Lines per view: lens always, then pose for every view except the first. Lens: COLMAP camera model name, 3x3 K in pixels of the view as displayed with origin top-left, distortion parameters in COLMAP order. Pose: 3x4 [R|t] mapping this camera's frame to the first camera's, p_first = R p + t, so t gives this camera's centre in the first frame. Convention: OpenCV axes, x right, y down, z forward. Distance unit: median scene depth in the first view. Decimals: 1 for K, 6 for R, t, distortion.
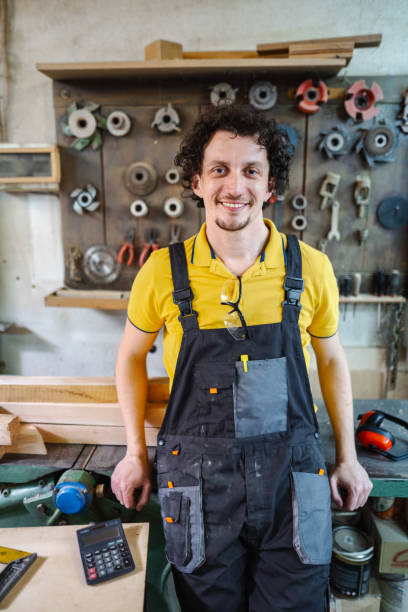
lens RADIAL K [[434.8, 0, 204.0], [0, 434.8, 306.0], [0, 0, 1]] dist [-0.040245, 0.038151]
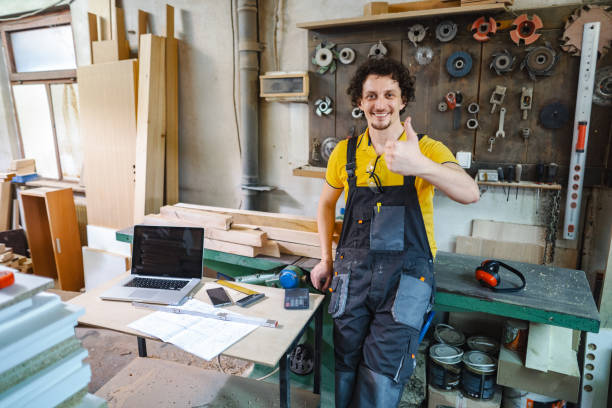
lens RADIAL K [[434.8, 0, 306.0], [0, 434.8, 204.0], [0, 0, 1]] dist [-0.040245, 0.038151]
pose [[0.914523, 0.081342, -0.396271, 0.316270], [-0.076169, 0.996679, 0.028803, 0.056307], [0.397298, 0.003843, 0.917682, -0.436961]]
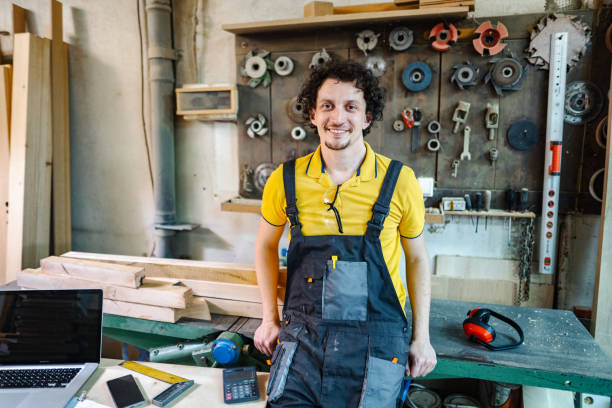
lens RADIAL K [[434.8, 0, 306.0], [0, 434.8, 204.0], [0, 0, 1]] dist [-0.040245, 0.038151]
pose [[0.976529, 0.027924, -0.213568, 0.147484], [-0.039756, 0.997891, -0.051309, 0.038129], [0.211685, 0.058595, 0.975580, -0.188656]]
